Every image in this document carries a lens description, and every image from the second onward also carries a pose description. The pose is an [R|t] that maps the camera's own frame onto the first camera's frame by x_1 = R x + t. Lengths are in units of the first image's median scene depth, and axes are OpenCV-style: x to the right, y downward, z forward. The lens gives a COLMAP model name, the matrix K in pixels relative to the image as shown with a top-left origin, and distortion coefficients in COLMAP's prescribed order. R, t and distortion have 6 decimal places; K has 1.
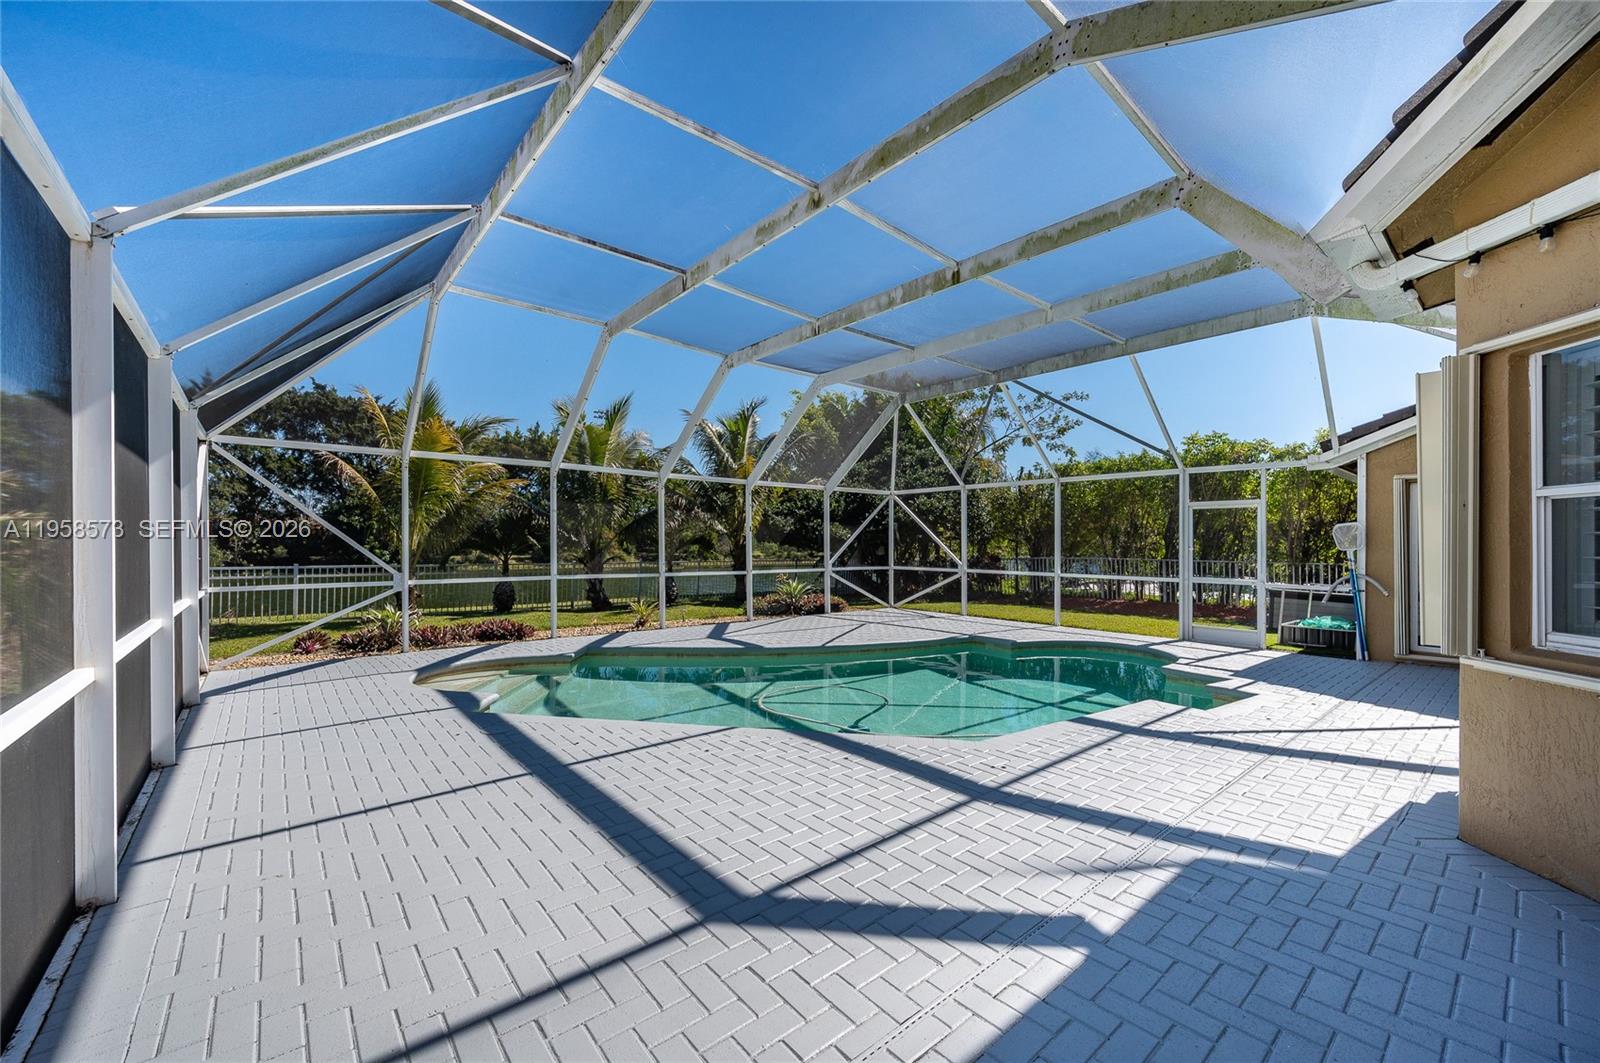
lens RADIAL K [[631.5, 0, 796.4], [0, 631.5, 540.0], [0, 0, 1]] dist [-0.002426, 0.000022]
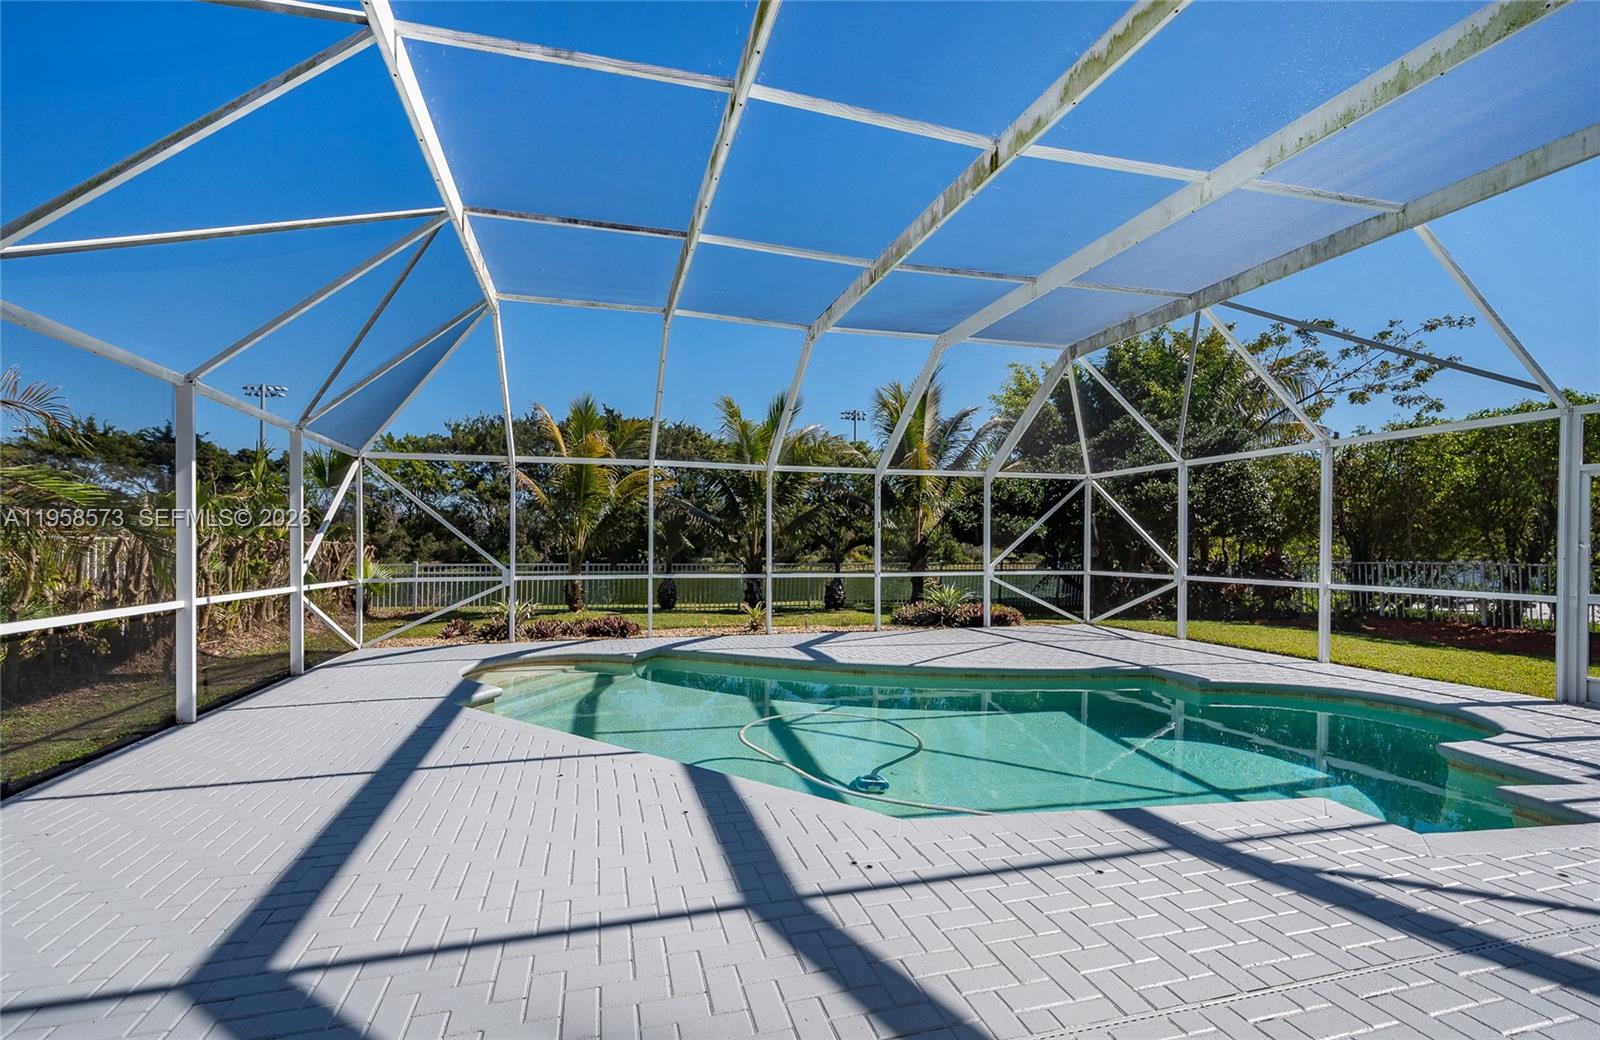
lens RADIAL K [[662.0, 0, 760.9], [0, 662.0, 545.2], [0, 0, 1]] dist [-0.001055, -0.000030]
pose [[0.901393, -0.004238, -0.432981, 0.259284], [0.005404, 0.999984, 0.001460, 0.011227], [0.432968, -0.003656, 0.901402, 0.161688]]
